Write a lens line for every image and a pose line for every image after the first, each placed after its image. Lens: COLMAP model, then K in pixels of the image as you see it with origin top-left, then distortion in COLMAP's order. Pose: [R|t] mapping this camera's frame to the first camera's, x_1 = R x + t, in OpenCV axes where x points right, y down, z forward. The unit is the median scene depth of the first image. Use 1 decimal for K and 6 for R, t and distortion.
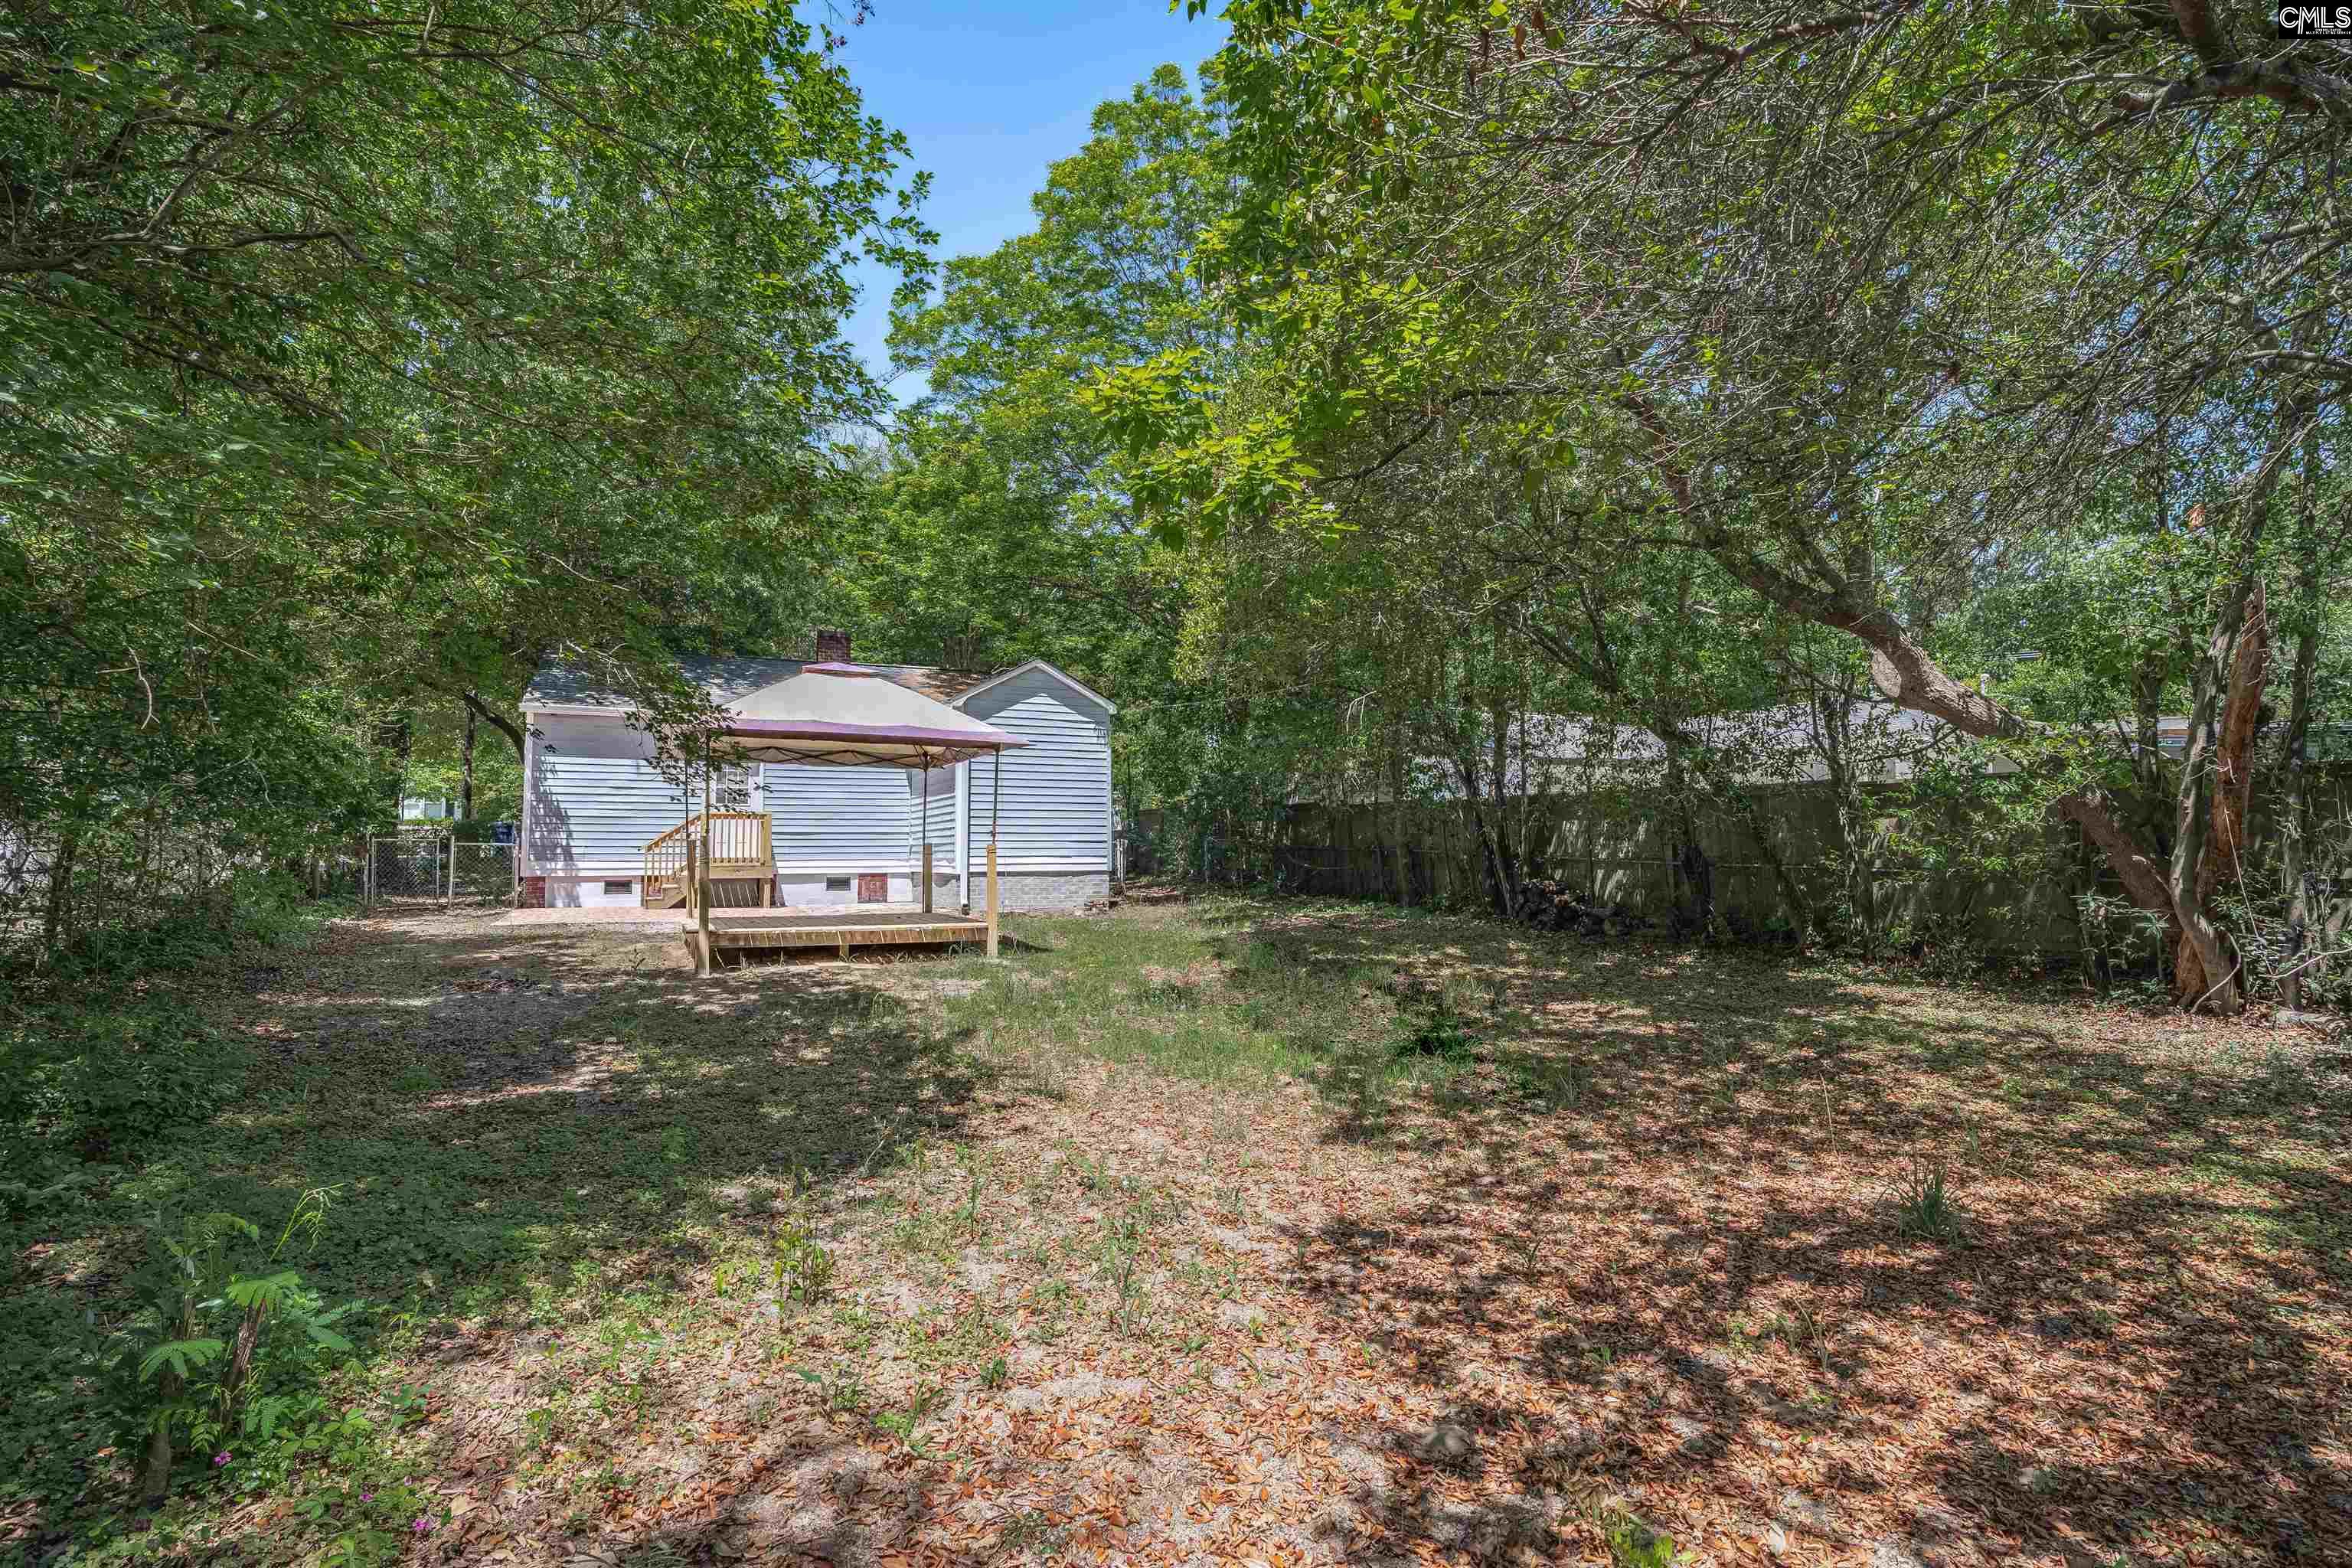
lens RADIAL K [[1105.8, 0, 1171.1], [0, 1105.8, 779.1], [0, 0, 1]] dist [-0.042664, 0.015640]
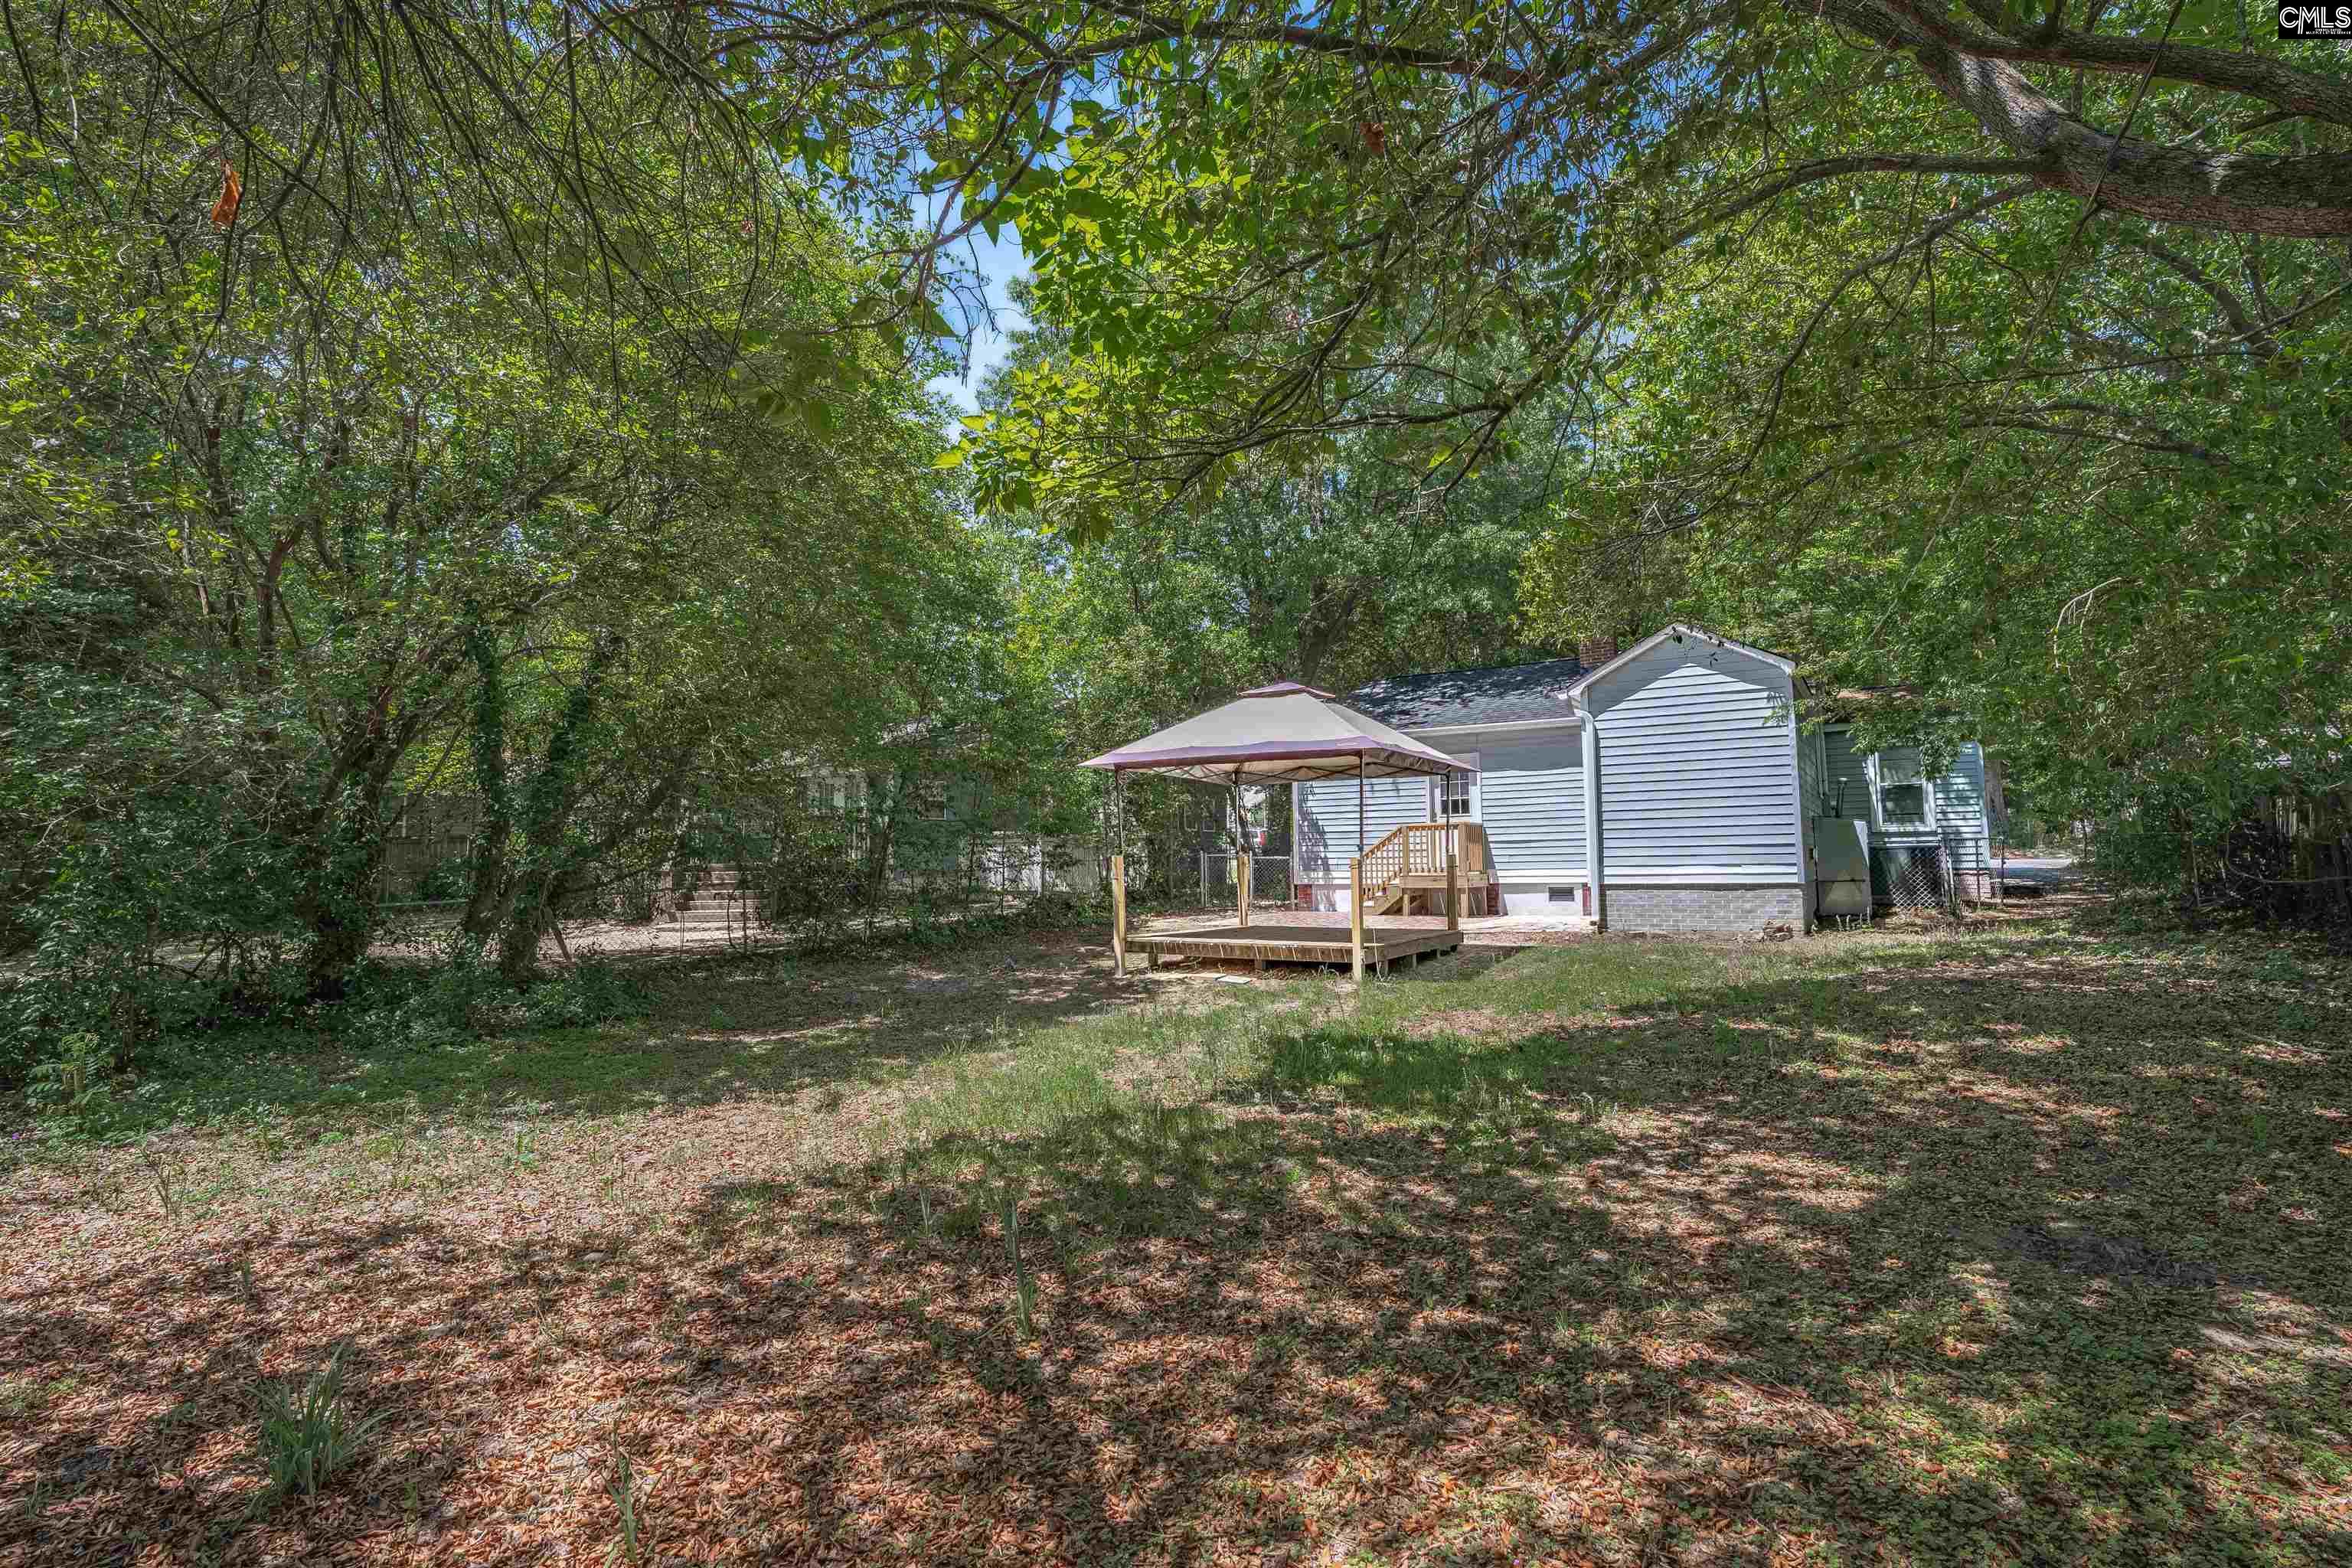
lens RADIAL K [[1105.8, 0, 1171.1], [0, 1105.8, 779.1], [0, 0, 1]] dist [-0.042664, 0.015640]
pose [[0.528556, -0.067293, -0.846227, 0.365303], [0.068421, 0.996987, -0.036545, 0.010557], [0.846136, -0.038583, 0.531568, 0.258911]]
